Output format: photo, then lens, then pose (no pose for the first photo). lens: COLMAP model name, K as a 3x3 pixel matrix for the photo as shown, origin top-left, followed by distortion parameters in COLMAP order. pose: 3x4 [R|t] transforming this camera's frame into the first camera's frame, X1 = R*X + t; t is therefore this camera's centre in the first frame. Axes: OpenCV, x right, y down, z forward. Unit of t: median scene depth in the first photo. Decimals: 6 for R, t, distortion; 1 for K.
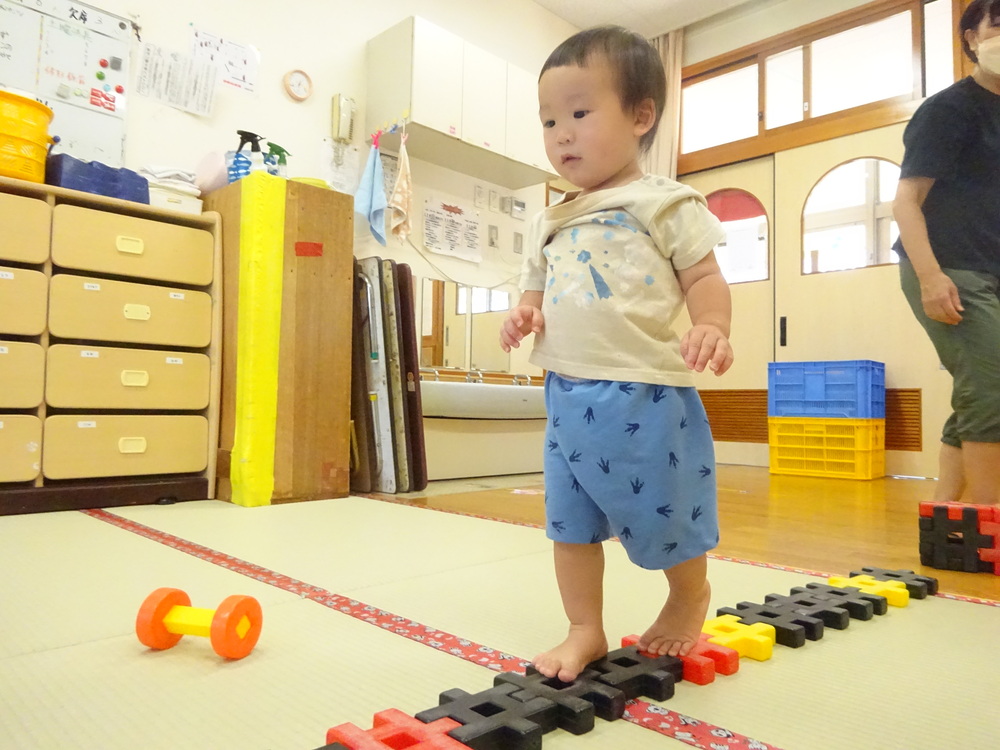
lens RADIAL K [[728.7, 0, 500.0], [0, 728.7, 375.0], [0, 0, 1]] dist [-0.003514, -0.005442]
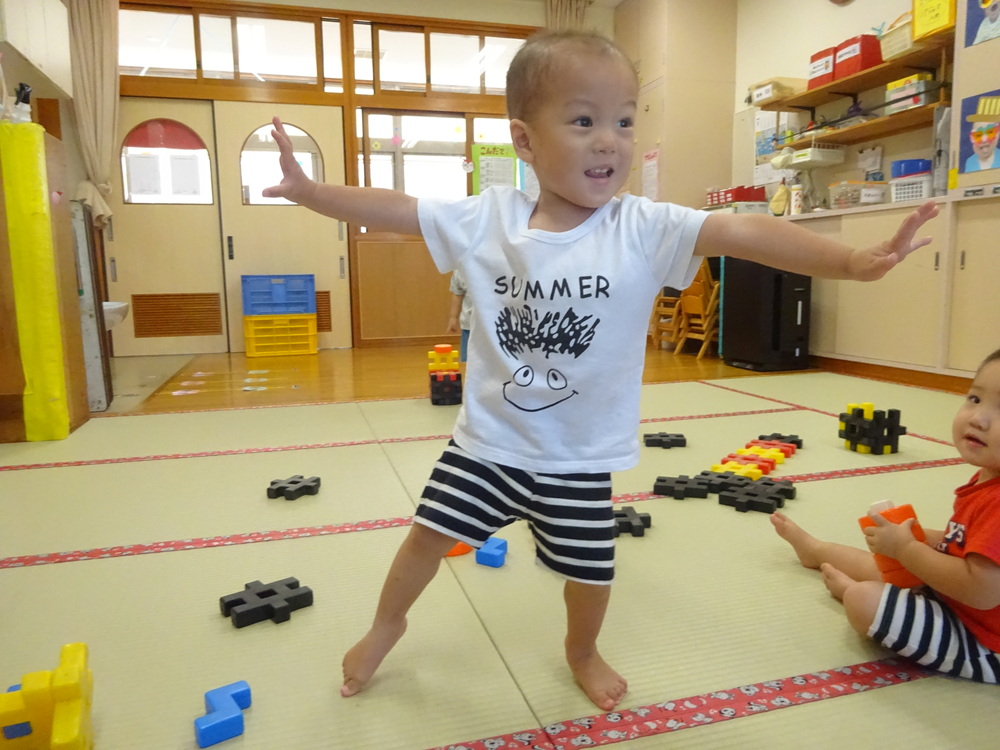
lens RADIAL K [[725.4, 0, 500.2], [0, 725.4, 378.4], [0, 0, 1]] dist [0.000651, -0.019682]
pose [[0.484769, -0.143767, 0.862746, -0.704611], [-0.014915, 0.984896, 0.172502, -0.081621], [-0.874515, -0.096491, 0.475302, -0.076399]]
